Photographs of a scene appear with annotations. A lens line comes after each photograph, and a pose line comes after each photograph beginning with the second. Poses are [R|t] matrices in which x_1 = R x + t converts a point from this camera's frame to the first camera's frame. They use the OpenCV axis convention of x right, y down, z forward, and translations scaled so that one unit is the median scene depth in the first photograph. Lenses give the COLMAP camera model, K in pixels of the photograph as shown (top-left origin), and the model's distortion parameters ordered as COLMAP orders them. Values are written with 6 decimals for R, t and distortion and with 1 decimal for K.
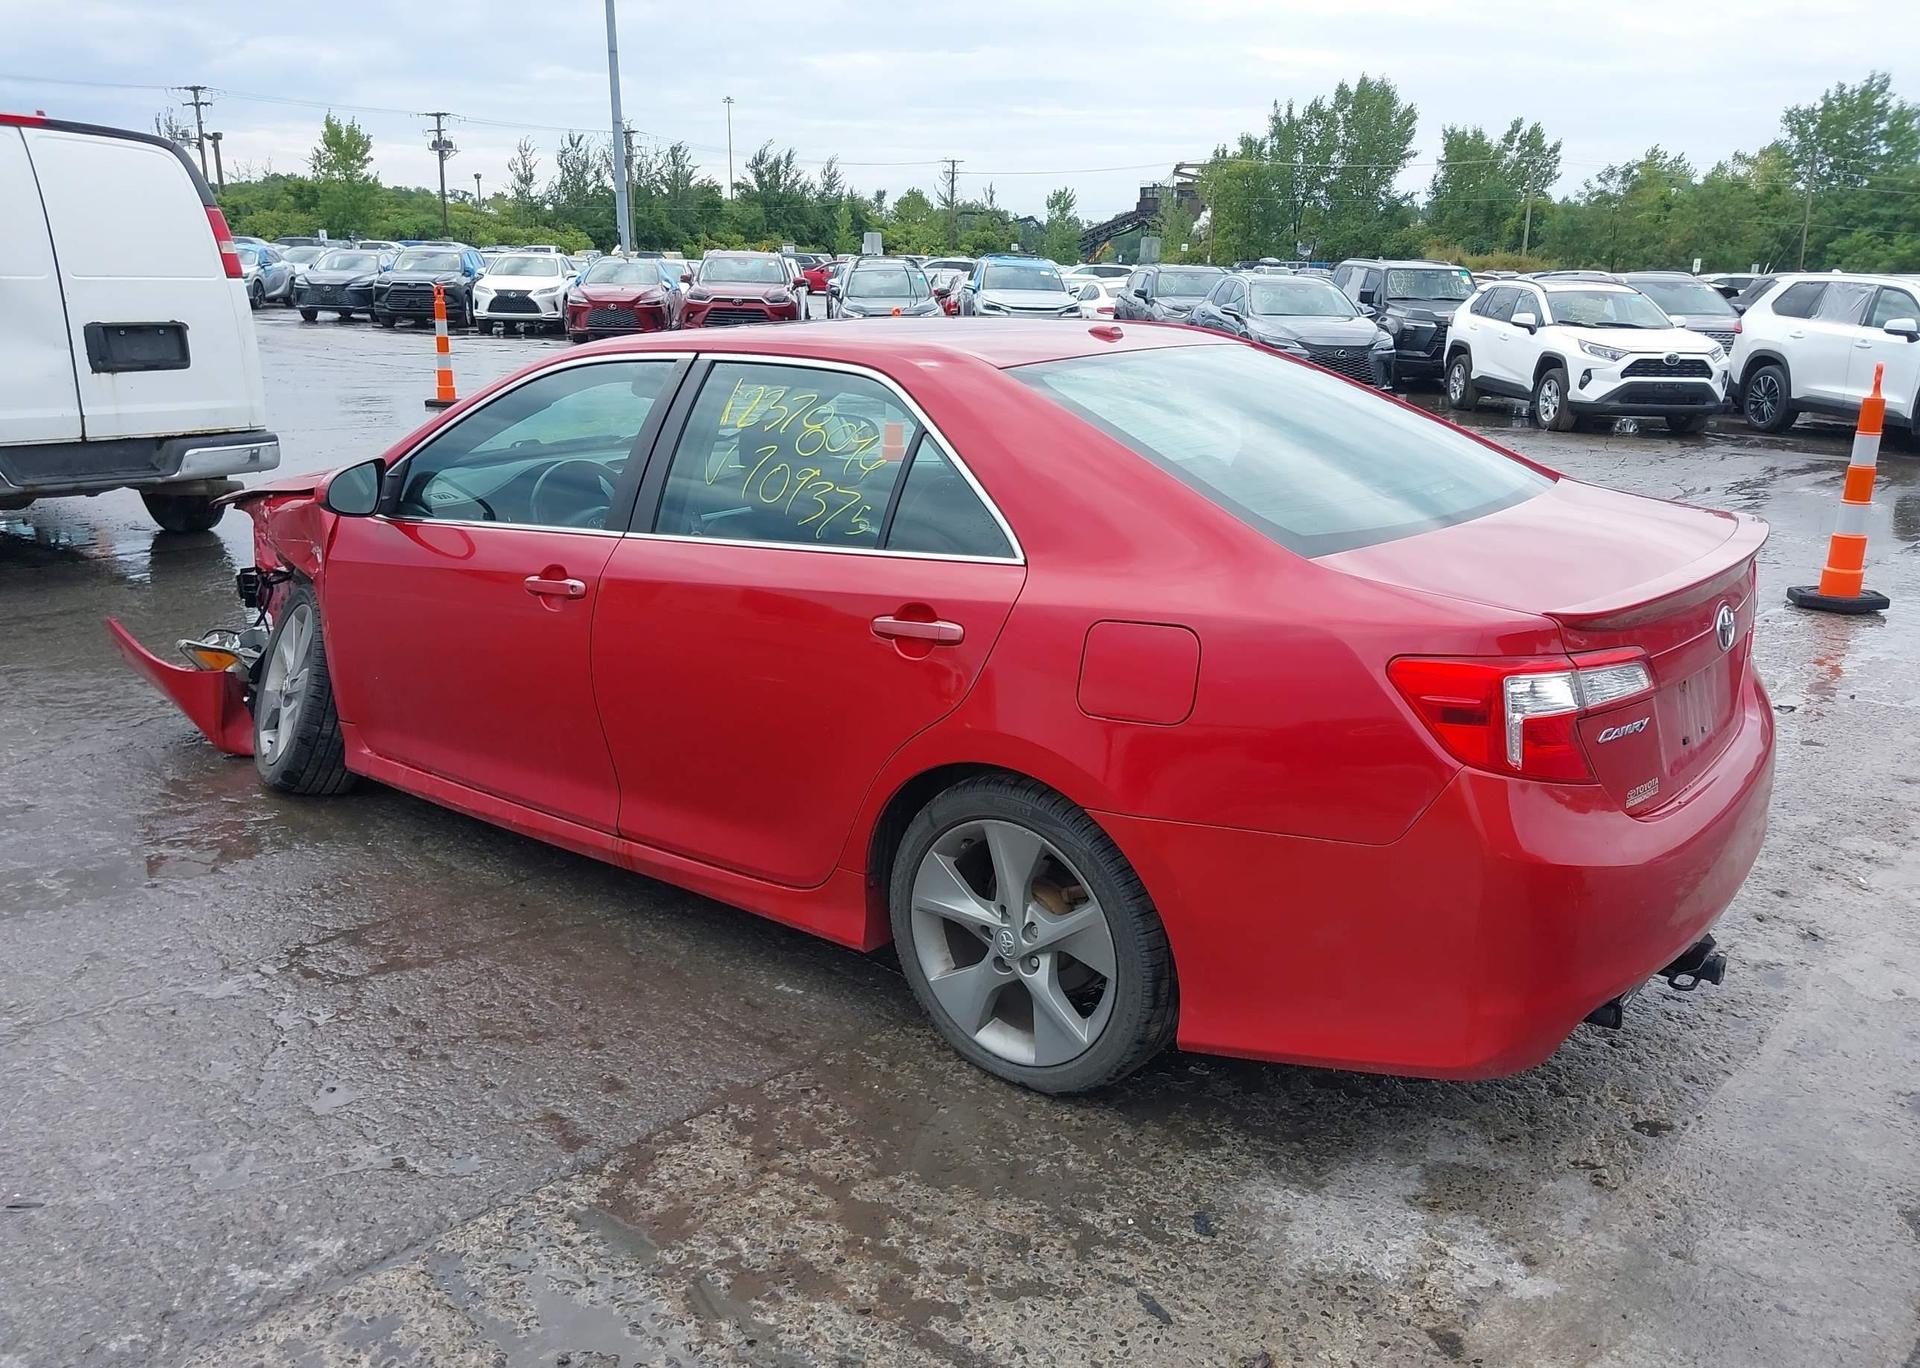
lens RADIAL K [[1527.5, 0, 979.2], [0, 1527.5, 689.8], [0, 0, 1]] dist [0.023909, -0.035283]
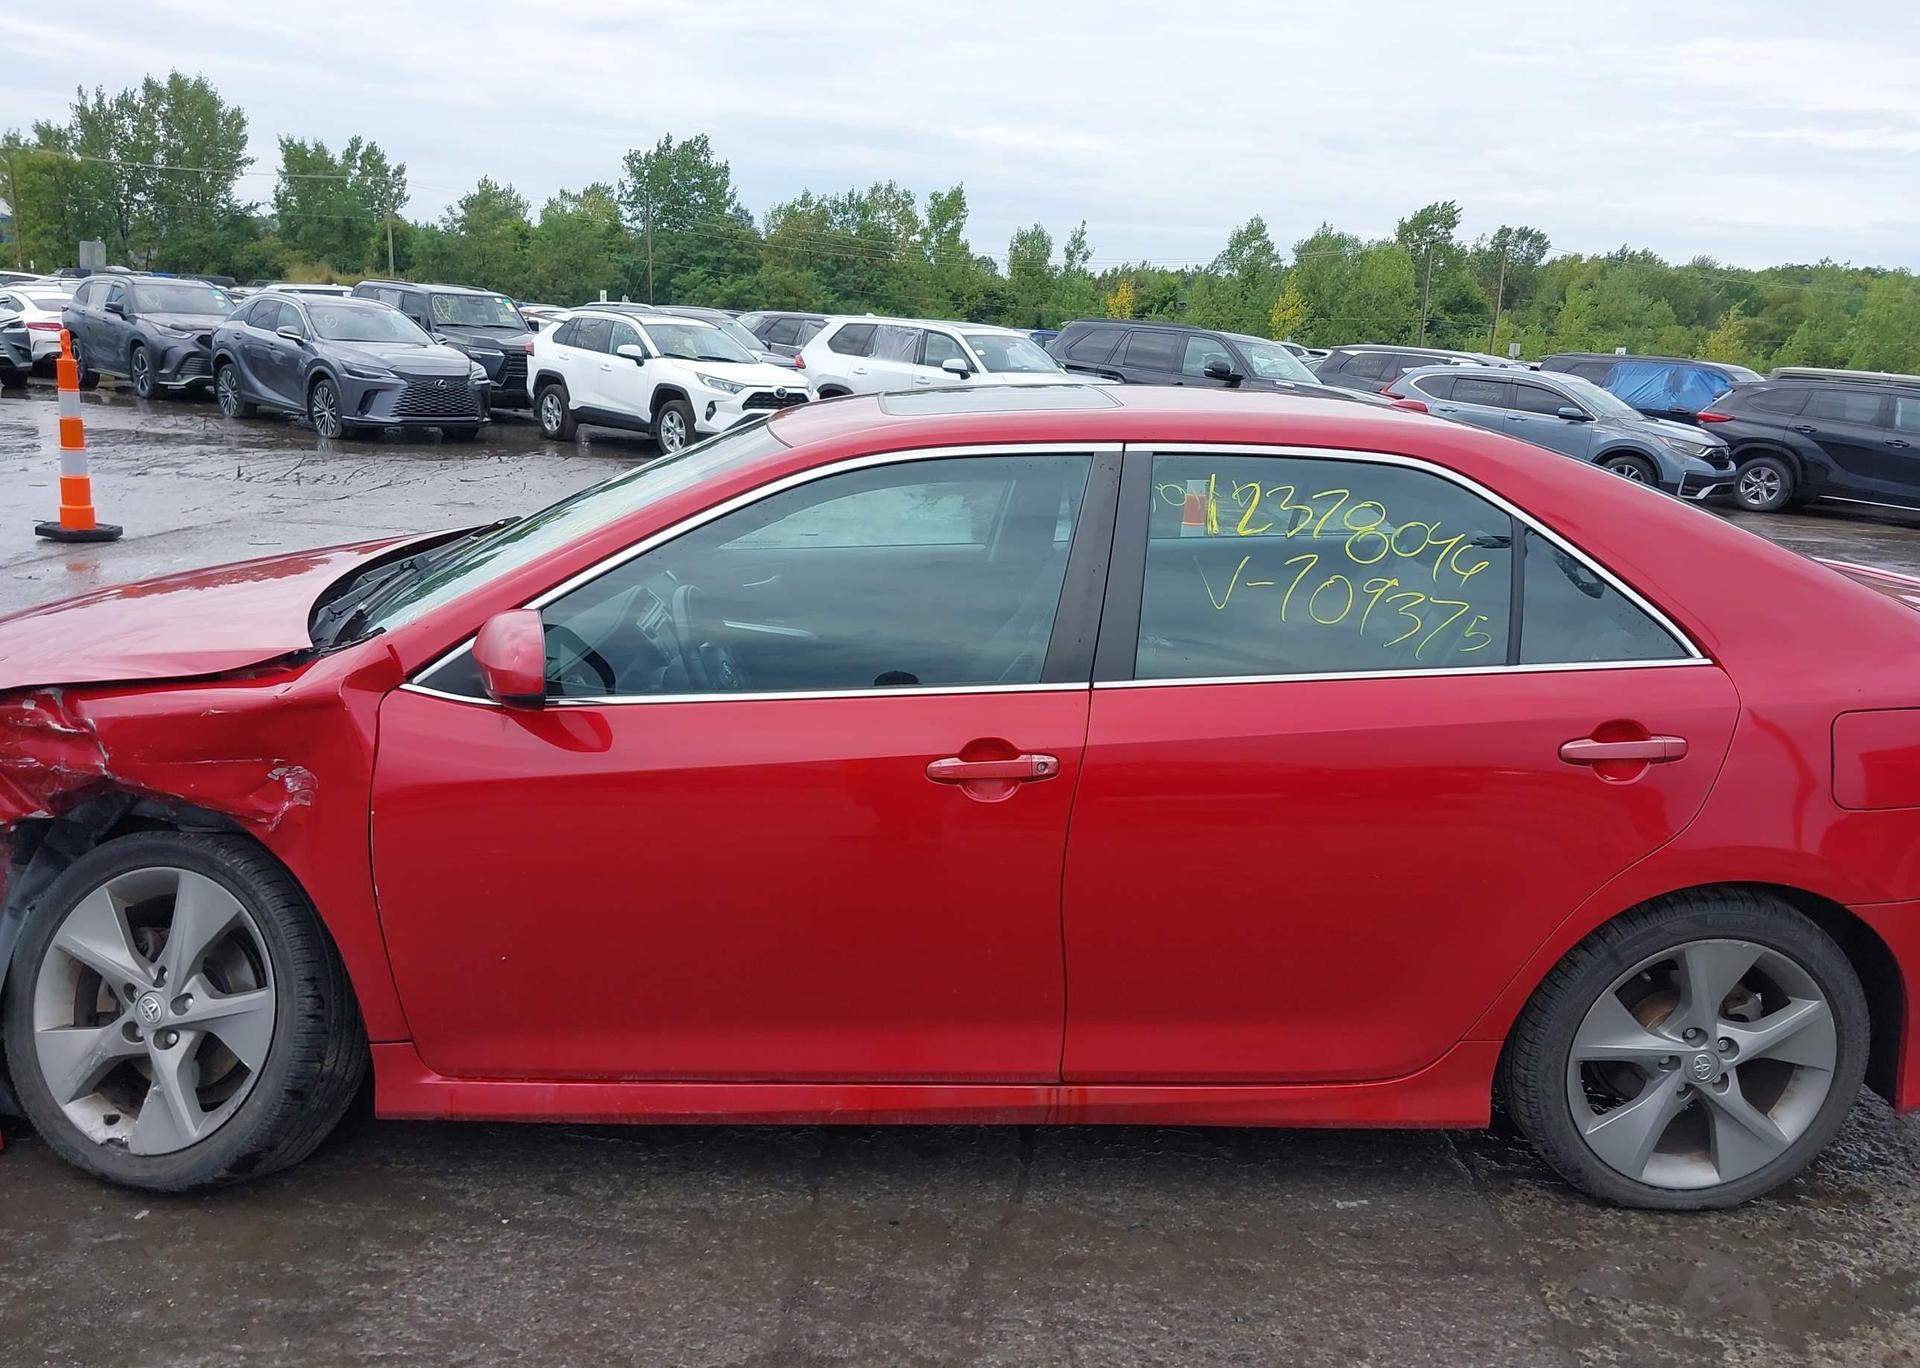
lens RADIAL K [[1527.5, 0, 960.2], [0, 1527.5, 690.2], [0, 0, 1]] dist [0.023909, -0.035283]
pose [[0.755898, -0.126943, 0.642264, -0.134031], [0.134468, 0.990210, 0.037455, -0.023917], [-0.640731, 0.058052, 0.765568, 0.081976]]
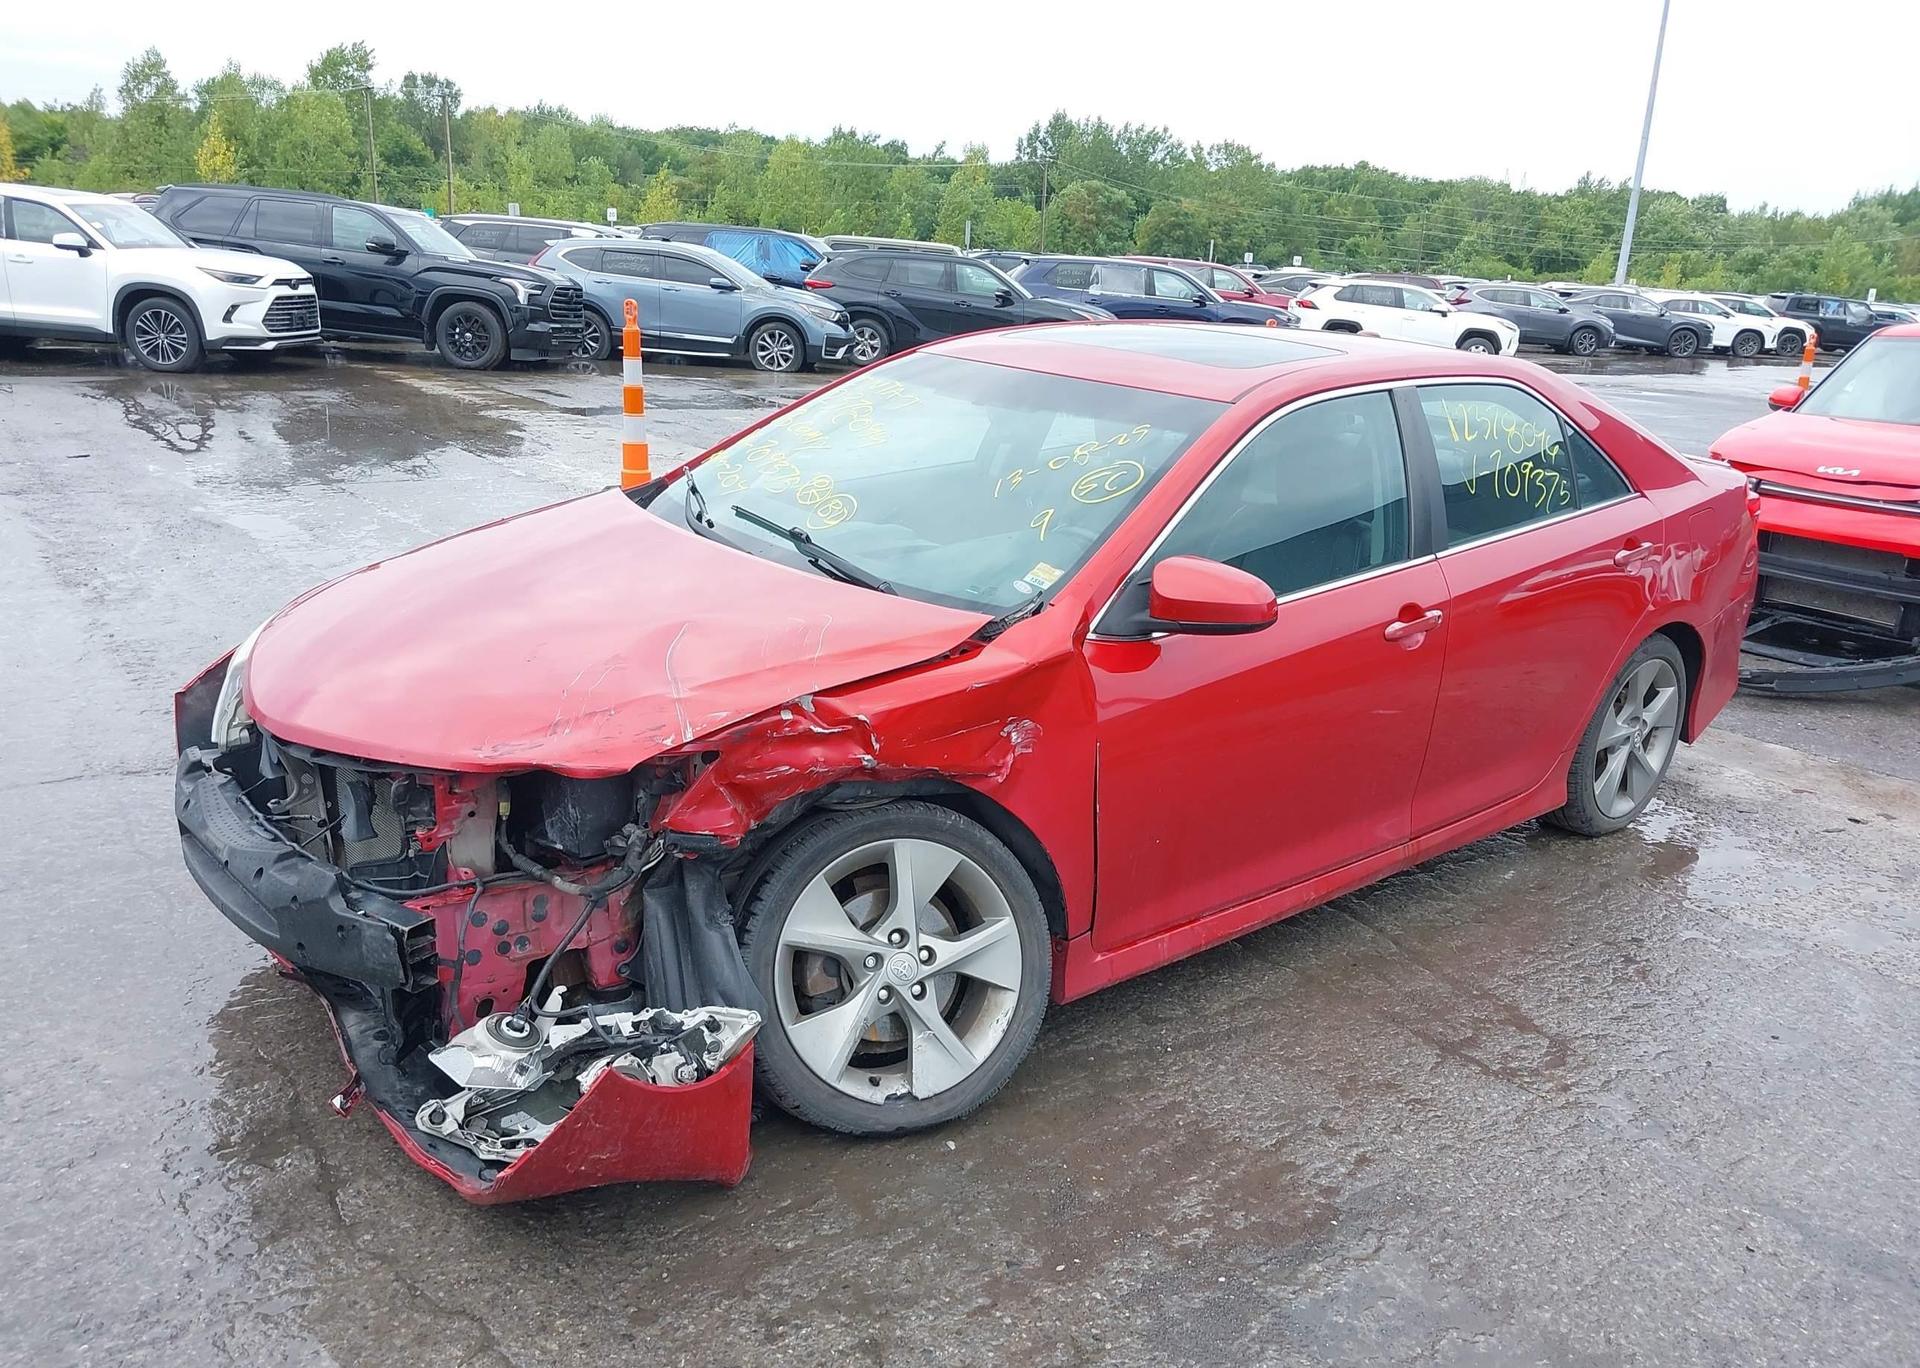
lens RADIAL K [[1527.5, 0, 934.5], [0, 1527.5, 728.1], [0, 0, 1]] dist [0.023909, -0.035283]
pose [[0.193663, -0.301585, 0.933564, -0.233301], [0.208222, 0.942535, 0.261288, -0.059828], [-0.958717, 0.143787, 0.245331, 0.191717]]
